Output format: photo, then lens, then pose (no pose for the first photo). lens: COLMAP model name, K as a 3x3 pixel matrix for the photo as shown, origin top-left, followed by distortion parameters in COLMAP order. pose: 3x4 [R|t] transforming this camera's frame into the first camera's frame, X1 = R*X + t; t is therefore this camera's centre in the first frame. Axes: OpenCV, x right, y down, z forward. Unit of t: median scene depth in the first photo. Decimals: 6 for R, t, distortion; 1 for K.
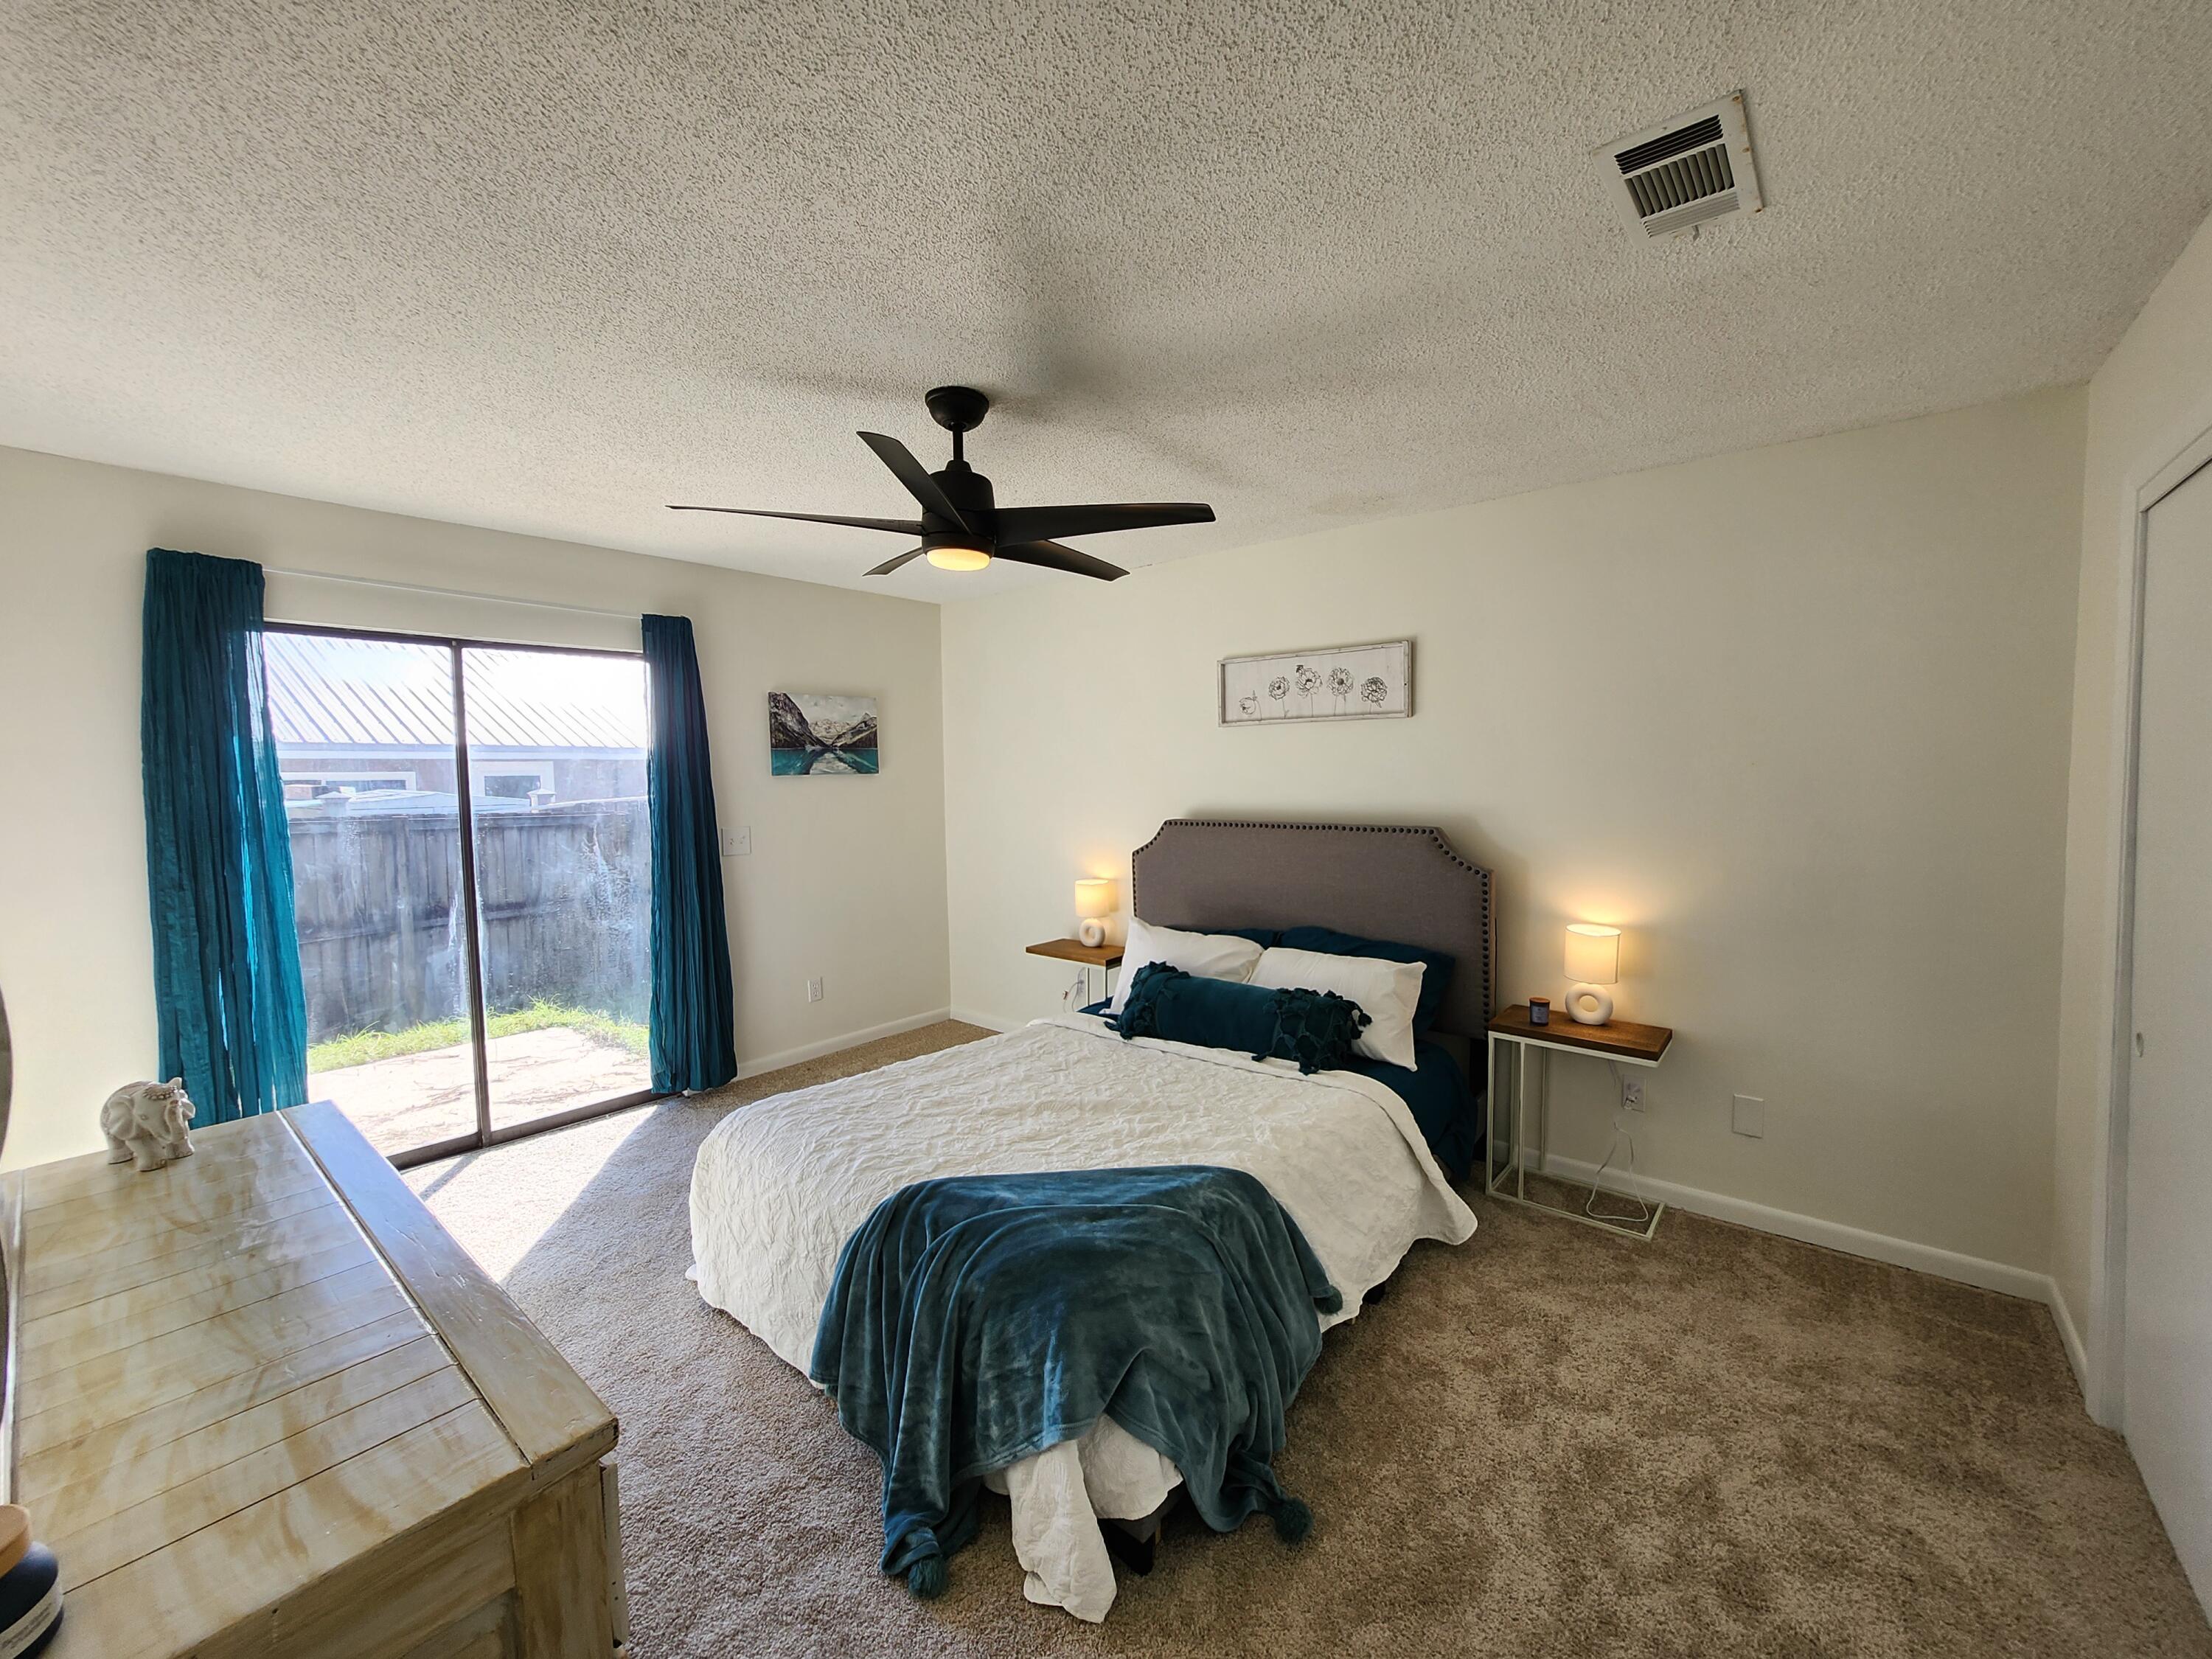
lens RADIAL K [[877.1, 0, 1157.4], [0, 877.1, 817.1], [0, 0, 1]] dist [-0.002118, 0.000092]
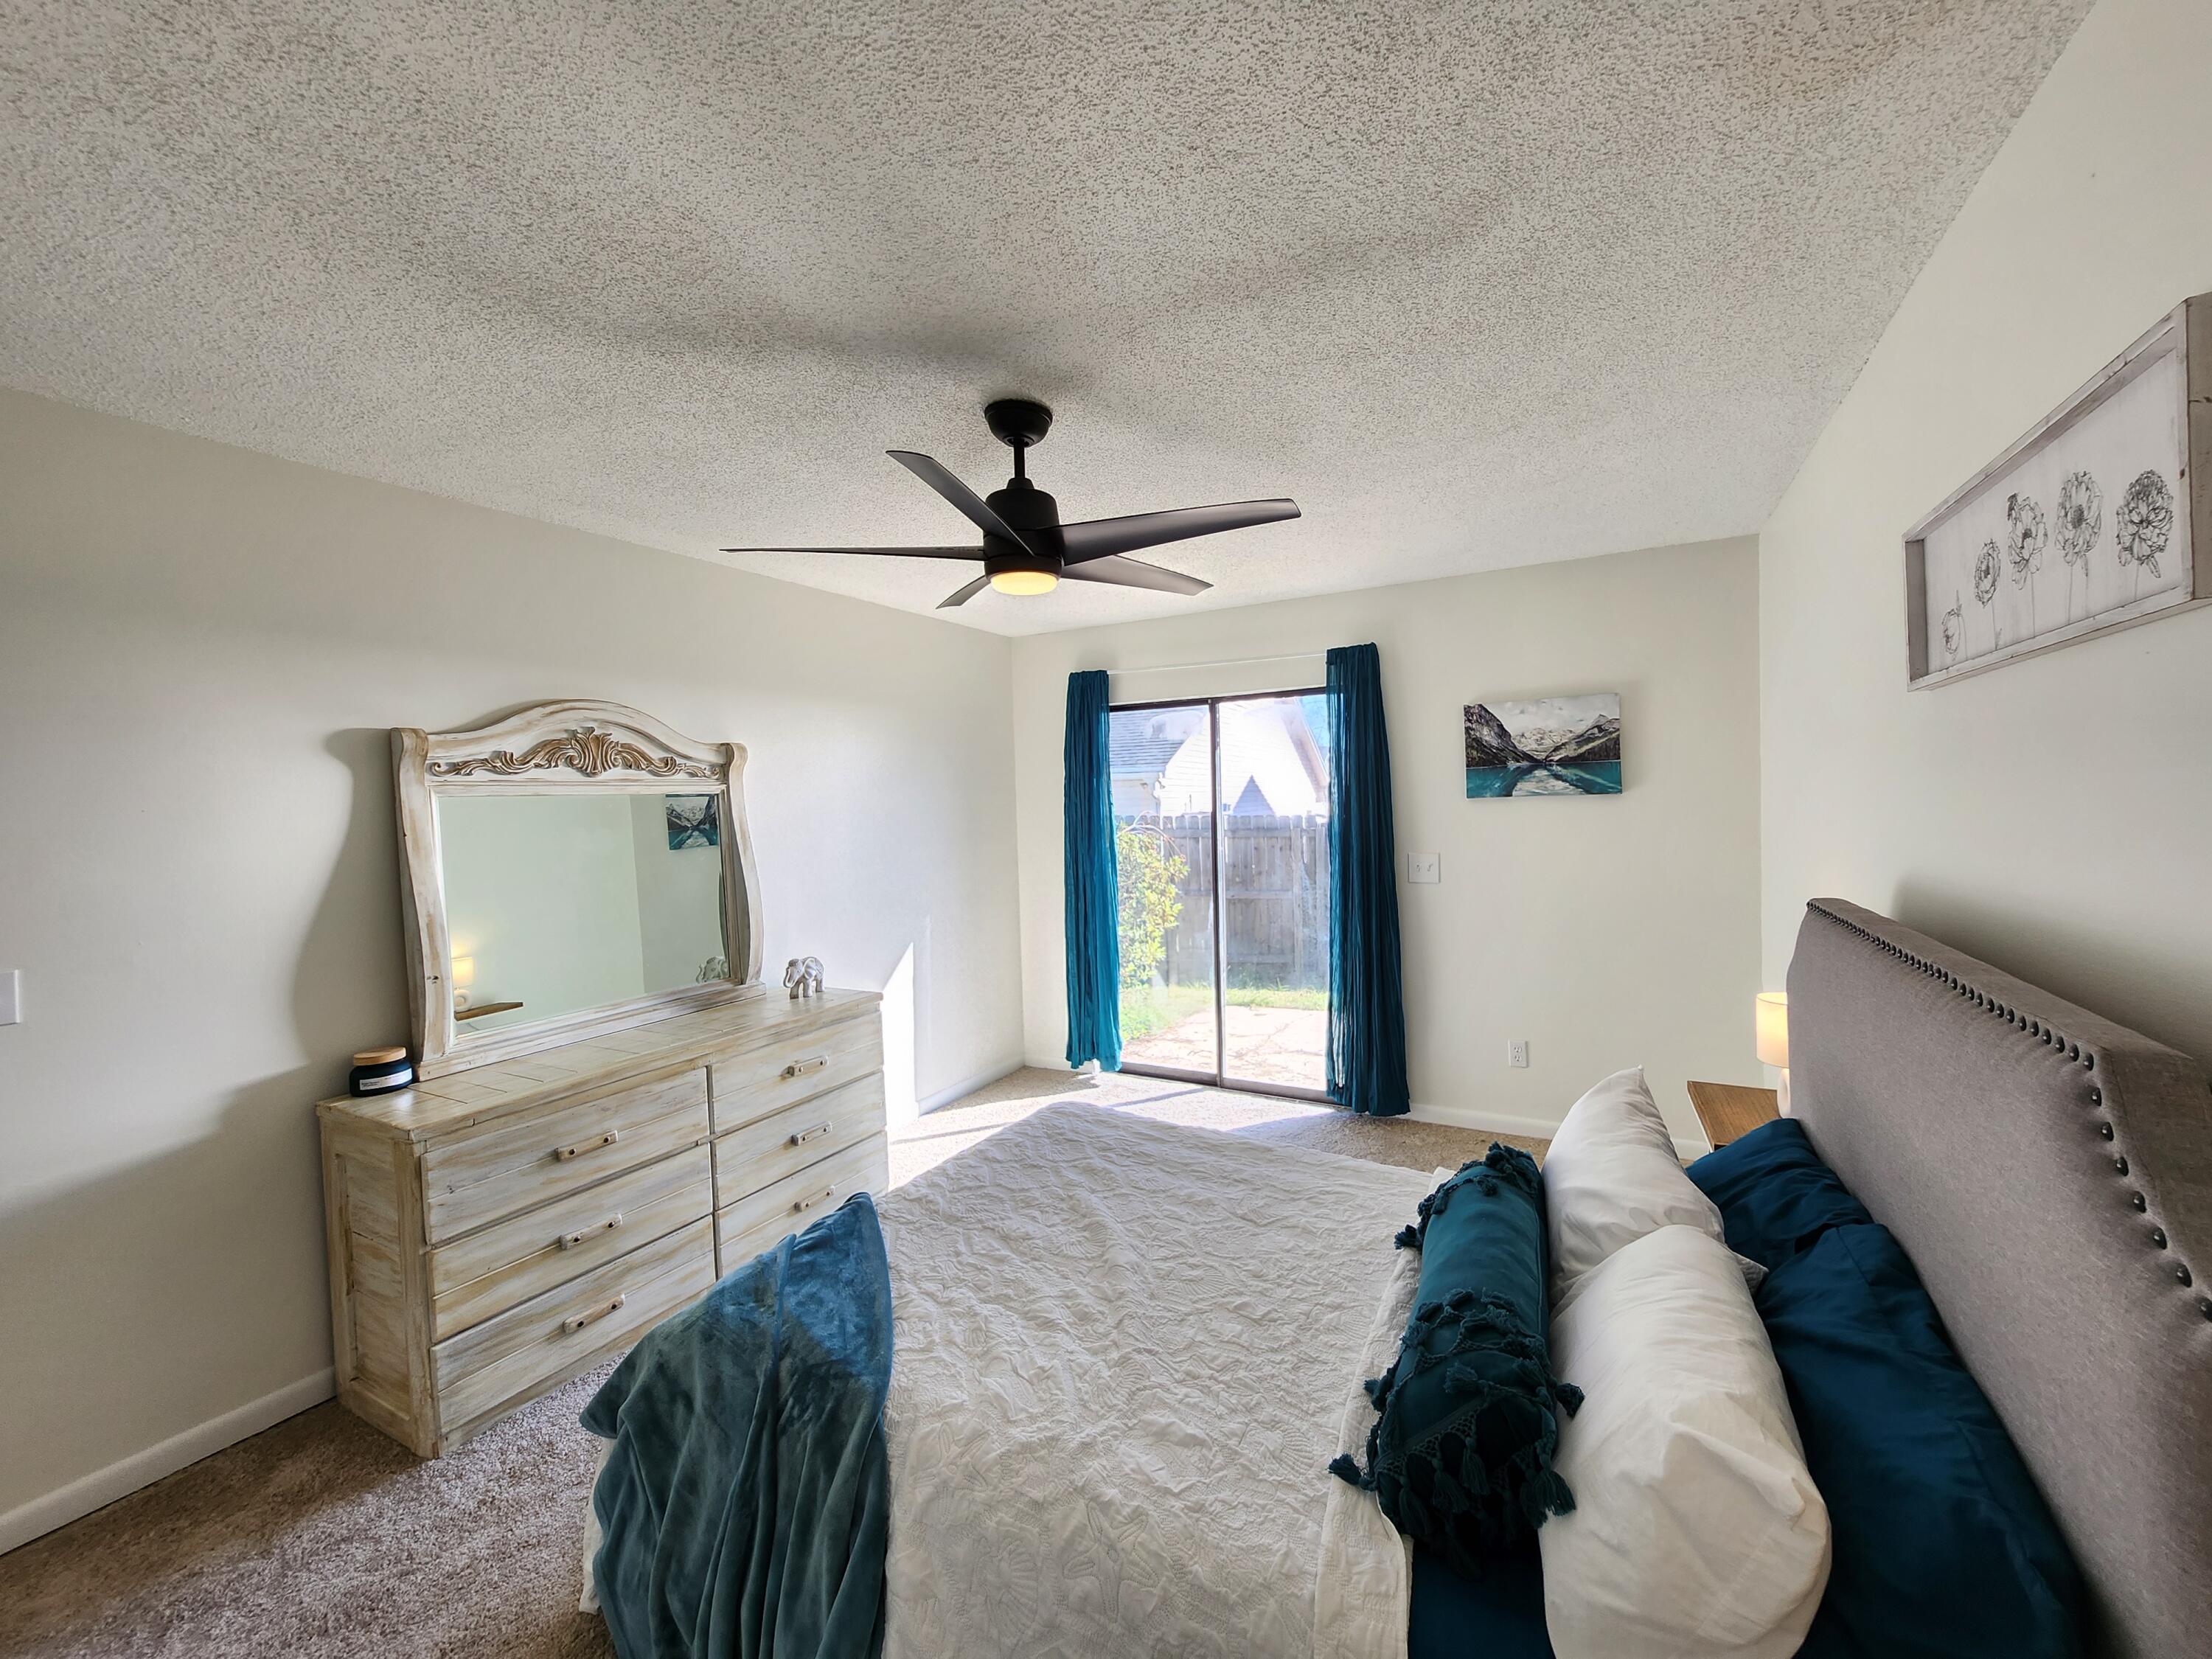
lens RADIAL K [[867.6, 0, 1117.6], [0, 867.6, 825.0], [0, 0, 1]] dist [-0.006143, 0.000170]
pose [[0.164117, 0.035263, -0.985810, 0.372692], [-0.027208, 0.999142, 0.031210, -0.038138], [0.986066, 0.021699, 0.164936, 0.506726]]
